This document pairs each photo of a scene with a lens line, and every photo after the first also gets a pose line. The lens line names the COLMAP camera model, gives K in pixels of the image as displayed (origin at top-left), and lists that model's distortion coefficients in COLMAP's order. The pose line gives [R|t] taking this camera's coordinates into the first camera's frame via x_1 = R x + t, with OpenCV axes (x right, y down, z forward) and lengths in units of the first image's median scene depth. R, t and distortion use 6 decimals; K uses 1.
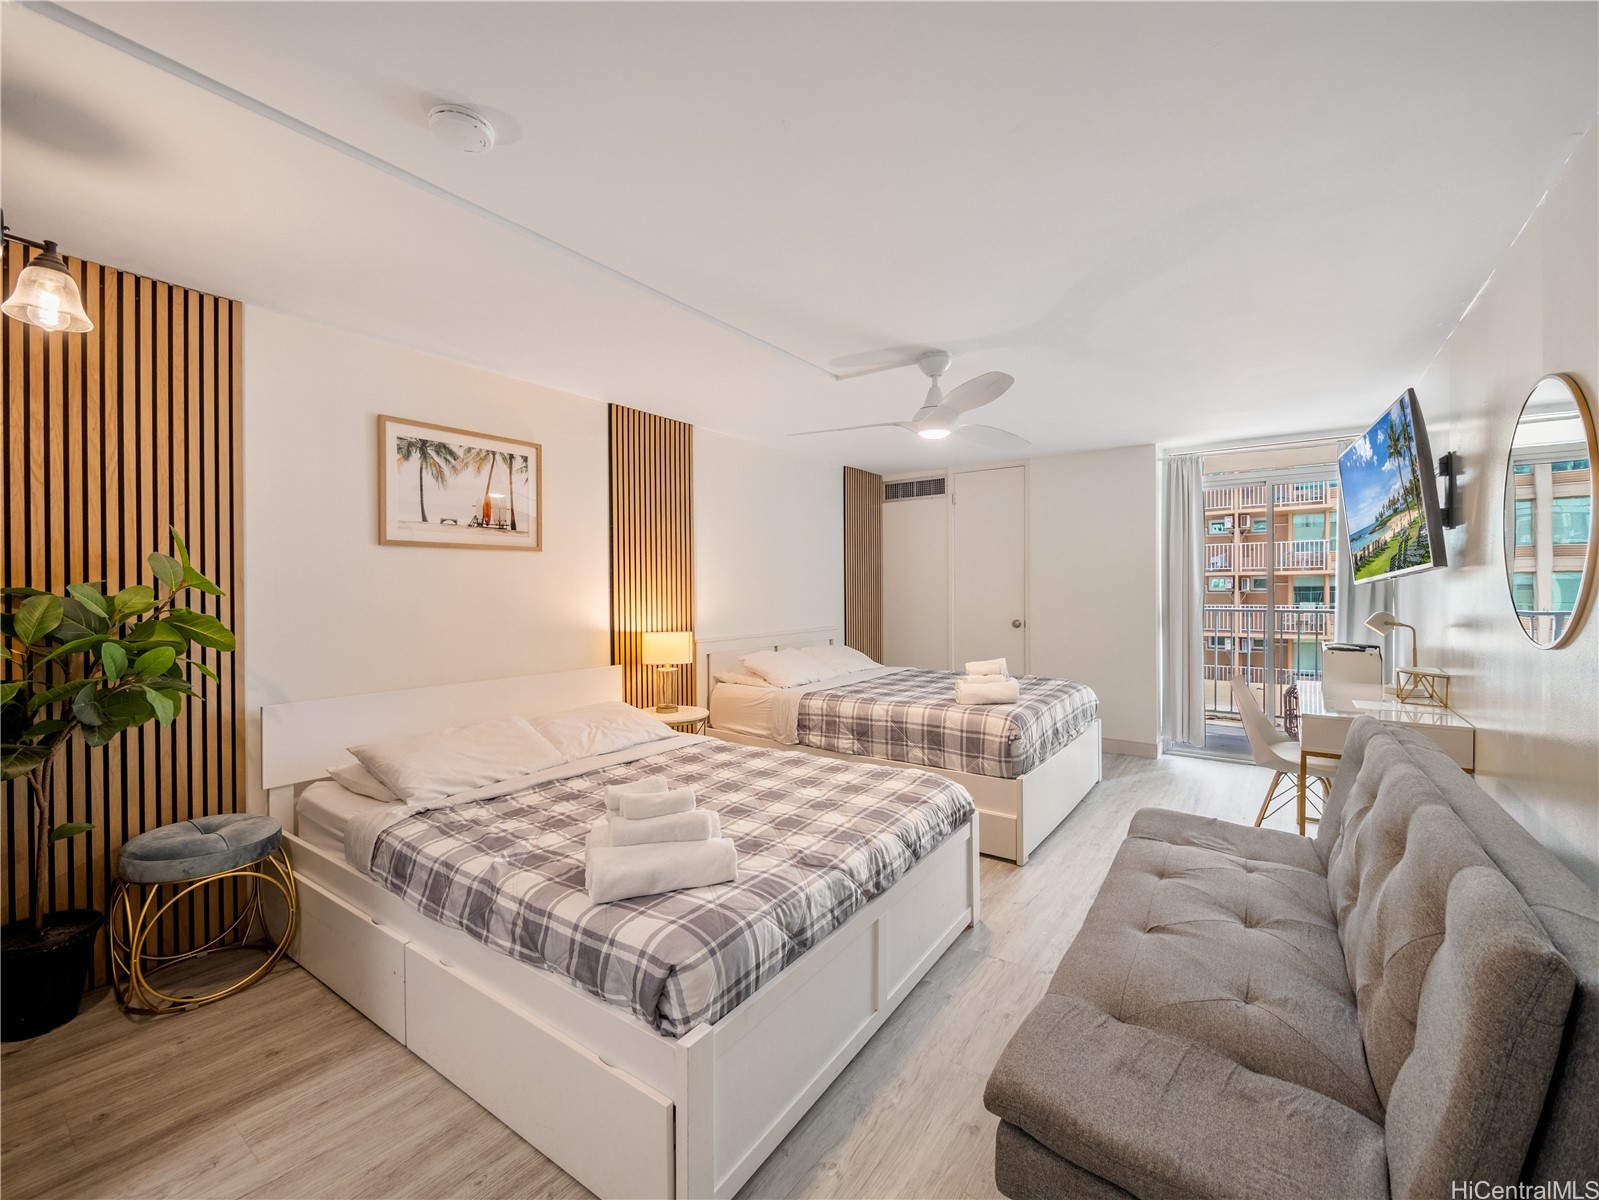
lens RADIAL K [[665.0, 0, 804.3], [0, 665.0, 594.8], [0, 0, 1]] dist [-0.010428, 0.001032]
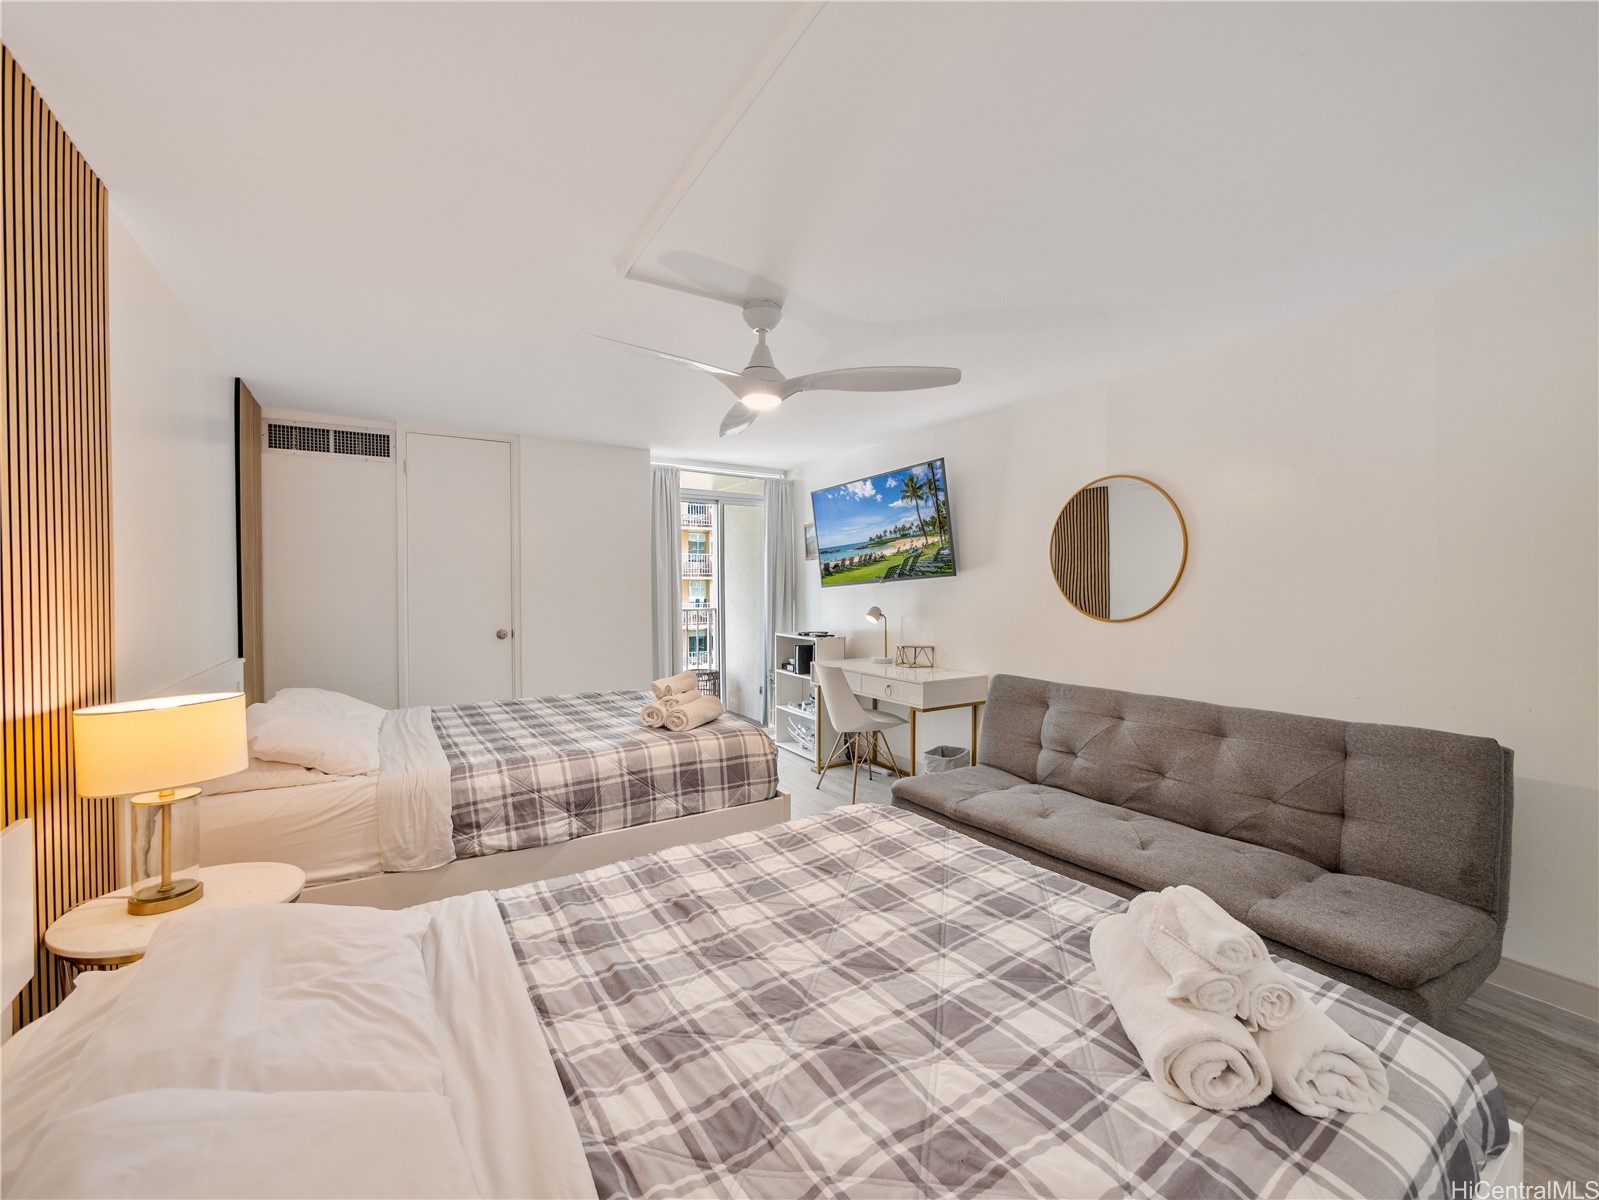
lens RADIAL K [[665.0, 0, 808.4], [0, 665.0, 593.8], [0, 0, 1]] dist [-0.010428, 0.001032]
pose [[0.375436, -0.006880, 0.926823, -0.545063], [0.012671, 0.999917, 0.002290, -0.004835], [-0.926762, 0.010884, 0.375492, 0.642427]]
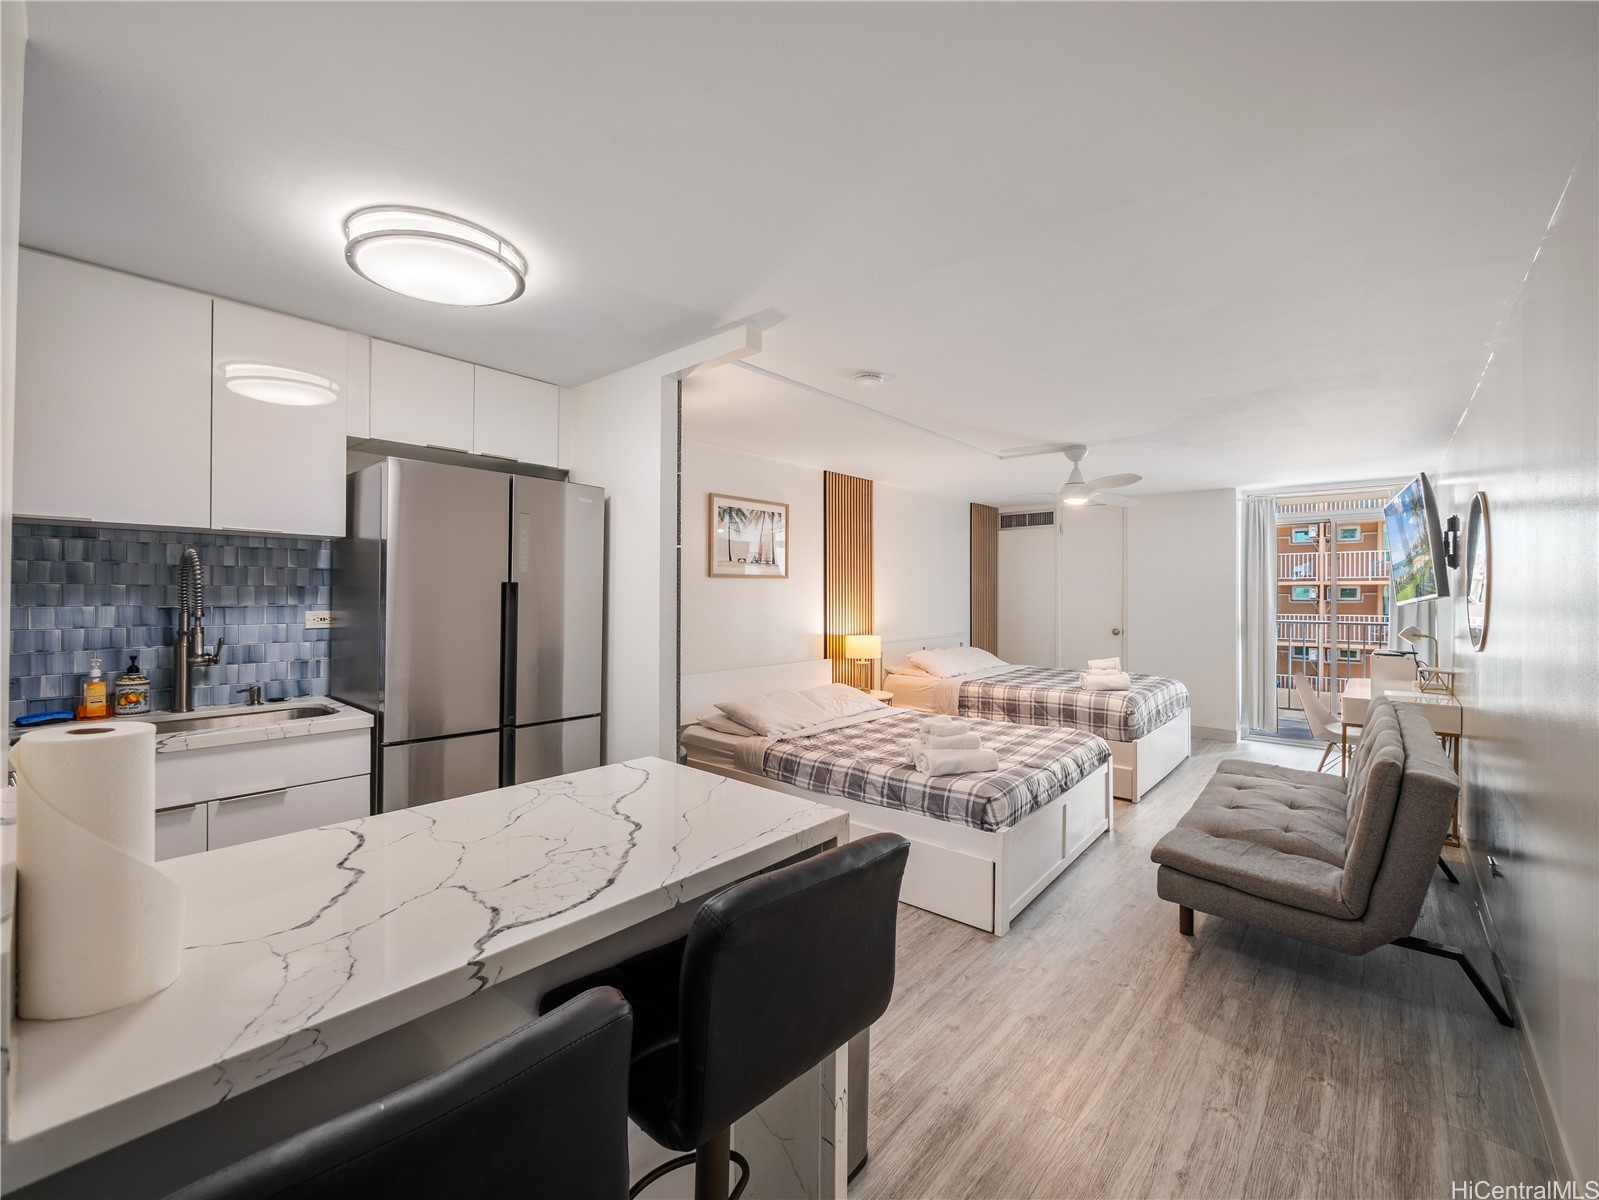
lens RADIAL K [[665.0, 0, 806.9], [0, 665.0, 594.2], [0, 0, 1]] dist [-0.010428, 0.001032]
pose [[0.996219, 0.006067, -0.086668, -0.261214], [-0.006762, 0.999947, -0.007725, -0.022798], [0.086617, 0.008282, 0.996207, -0.490600]]
